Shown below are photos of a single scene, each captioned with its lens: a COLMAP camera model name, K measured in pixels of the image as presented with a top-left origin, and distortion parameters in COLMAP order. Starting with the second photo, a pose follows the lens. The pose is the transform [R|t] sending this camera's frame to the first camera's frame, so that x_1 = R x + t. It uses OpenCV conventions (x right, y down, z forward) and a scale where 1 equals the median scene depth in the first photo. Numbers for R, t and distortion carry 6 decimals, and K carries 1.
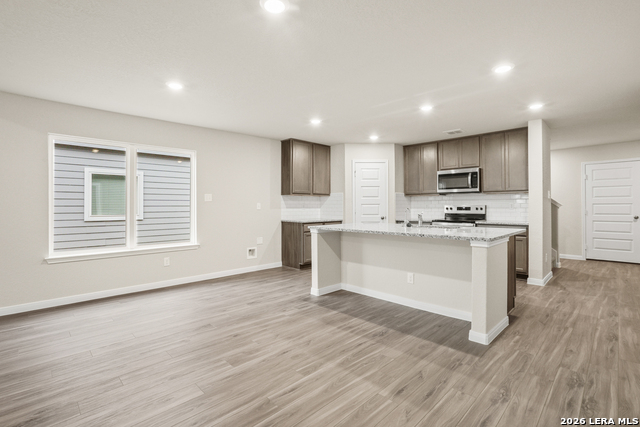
lens RADIAL K [[304.9, 0, 335.1], [0, 304.9, 206.9], [0, 0, 1]] dist [-0.030768, 0.000482]
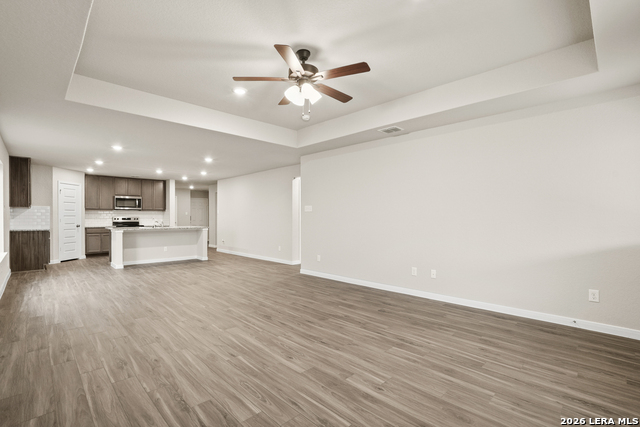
lens RADIAL K [[297.0, 0, 321.7], [0, 297.0, 215.1], [0, 0, 1]] dist [-0.031774, 0.000598]
pose [[0.022213, 0.011235, 0.999690, -1.194328], [0.001758, 0.999935, -0.011277, 0.004927], [-0.999752, 0.002008, 0.022192, -0.129072]]
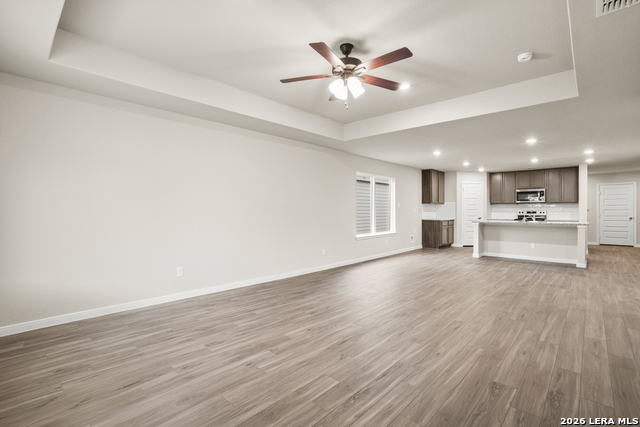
lens RADIAL K [[297.0, 0, 321.7], [0, 297.0, 215.1], [0, 0, 1]] dist [-0.031774, 0.000598]
pose [[0.999656, 0.003135, 0.026030, -0.766825], [-0.003492, 0.999901, 0.013663, 0.002573], [-0.025984, -0.013749, 0.999568, -0.569791]]
